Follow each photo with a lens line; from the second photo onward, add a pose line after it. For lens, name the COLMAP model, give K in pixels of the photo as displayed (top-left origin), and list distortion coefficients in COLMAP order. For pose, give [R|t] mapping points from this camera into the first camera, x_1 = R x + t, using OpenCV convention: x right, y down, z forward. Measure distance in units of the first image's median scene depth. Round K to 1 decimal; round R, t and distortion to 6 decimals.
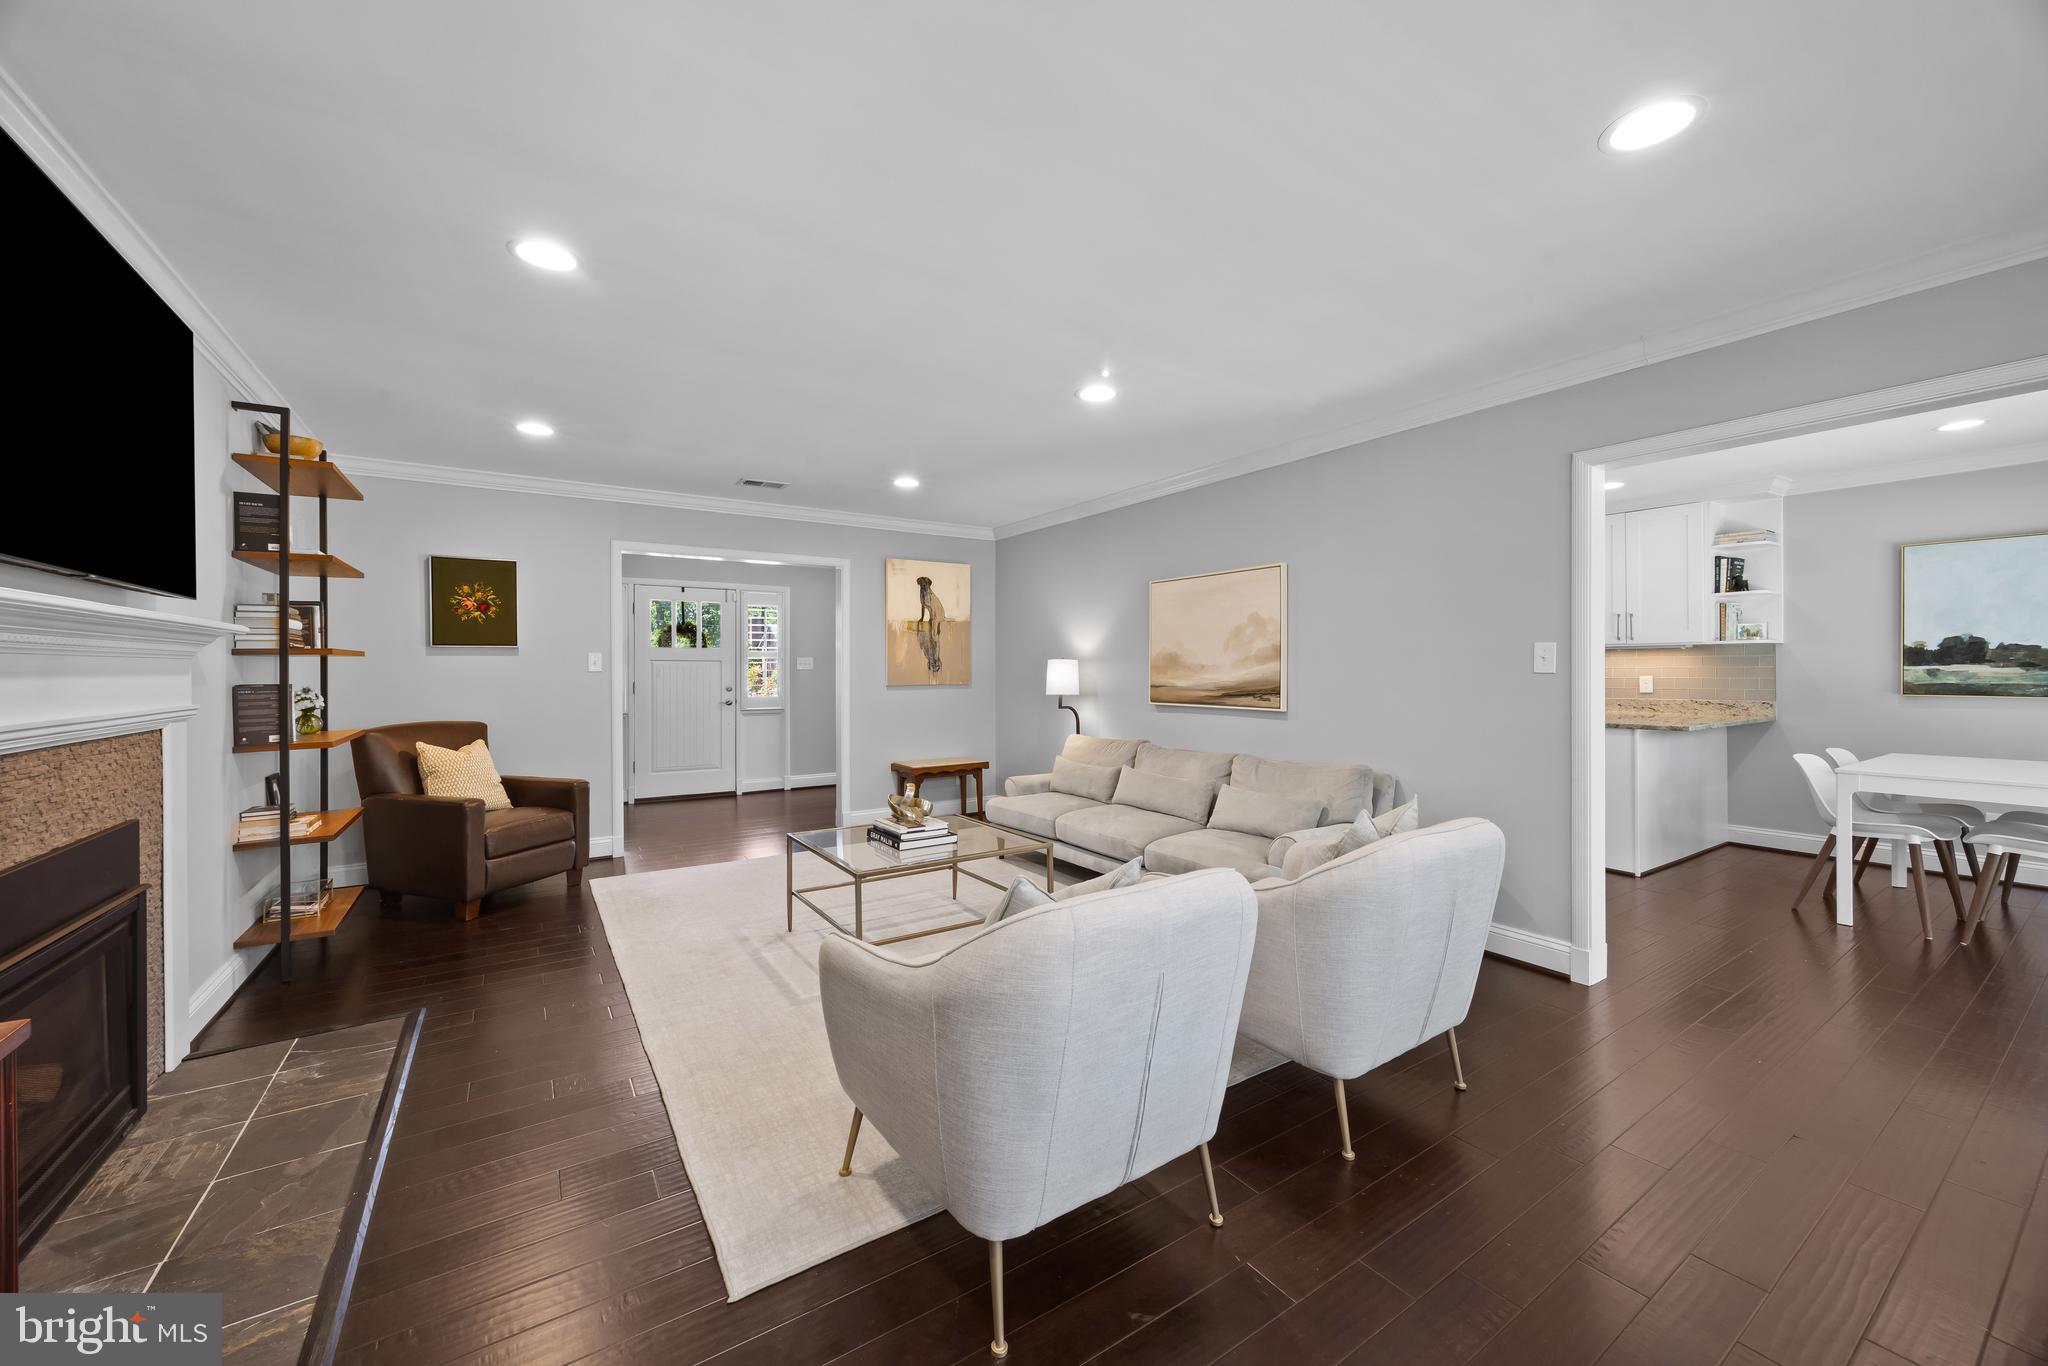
lens RADIAL K [[774.1, 0, 1025.5], [0, 774.1, 670.7], [0, 0, 1]] dist [-0.001491, -0.000097]
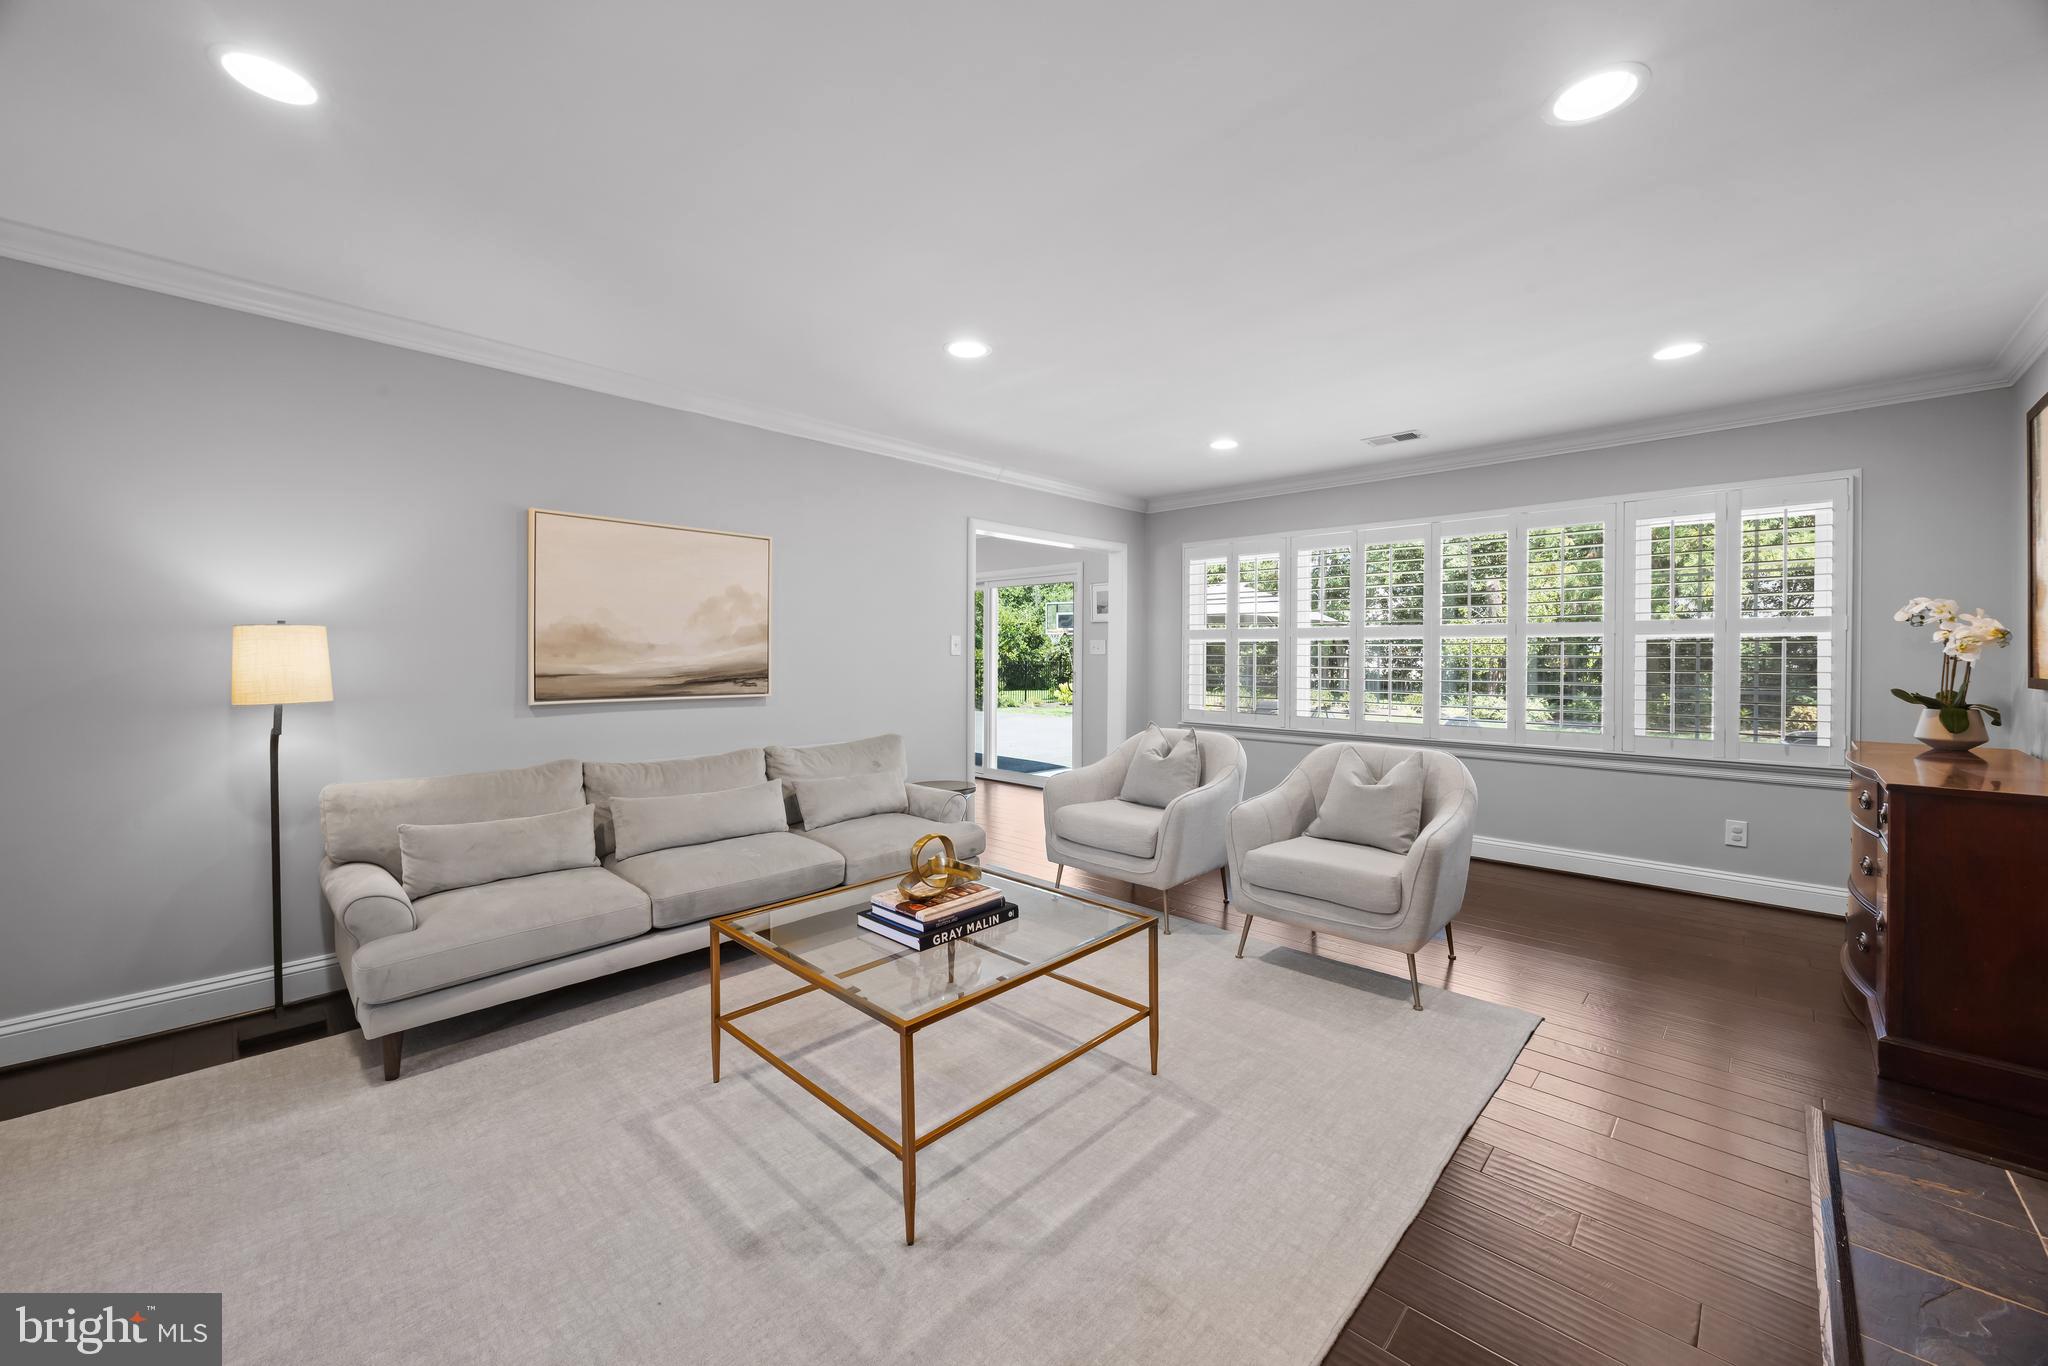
lens RADIAL K [[790.9, 0, 1024.4], [0, 790.9, 659.9], [0, 0, 1]] dist [-0.002111, -0.000040]
pose [[-0.222503, -0.005745, 0.974915, -0.590307], [-0.001942, 0.999983, 0.005449, 0.002687], [-0.974930, -0.000680, -0.222511, 0.812985]]
